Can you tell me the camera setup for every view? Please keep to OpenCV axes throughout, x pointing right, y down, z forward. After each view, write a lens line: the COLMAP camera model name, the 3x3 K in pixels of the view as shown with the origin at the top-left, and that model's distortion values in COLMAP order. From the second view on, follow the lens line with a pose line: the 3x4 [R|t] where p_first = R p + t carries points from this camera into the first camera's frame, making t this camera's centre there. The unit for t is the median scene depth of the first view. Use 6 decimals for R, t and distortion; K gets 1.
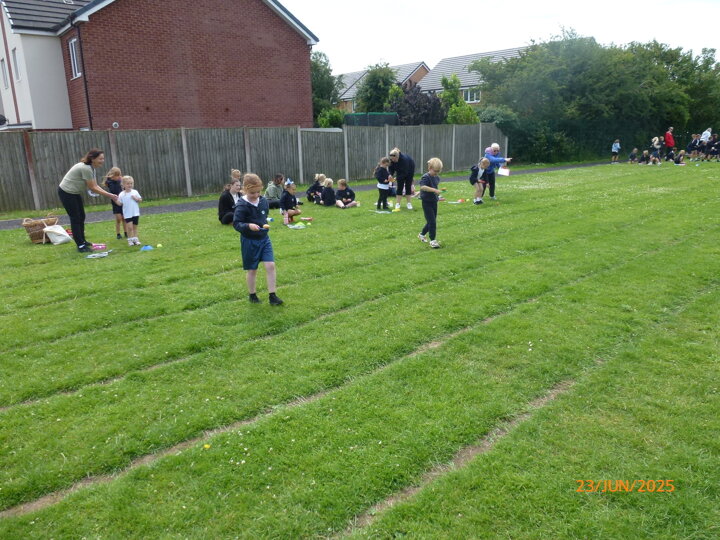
lens RADIAL K [[515.1, 0, 361.8], [0, 515.1, 265.9], [0, 0, 1]] dist [-0.048466, 0.018044]
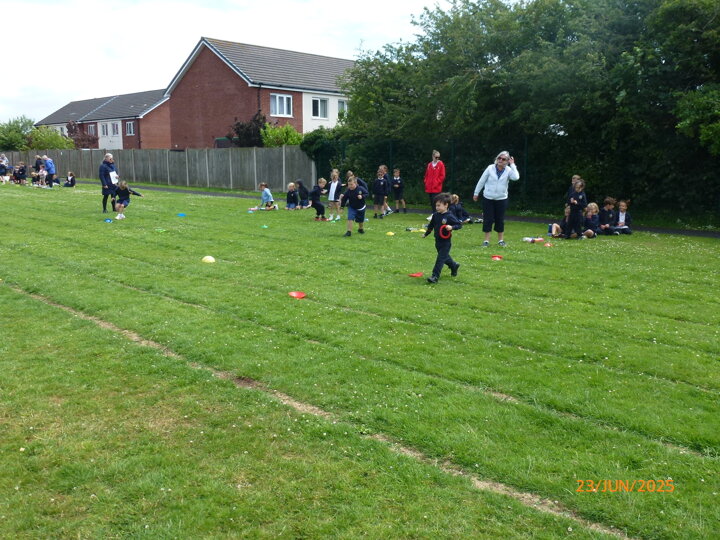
lens RADIAL K [[646.0, 0, 366.7], [0, 646.0, 269.0], [0, 0, 1]] dist [-0.038183, 0.021056]
pose [[0.092104, 0.189278, -0.977594, 1.816648], [-0.264355, 0.951185, 0.159258, -0.365380], [0.960017, 0.243763, 0.137644, 1.299560]]
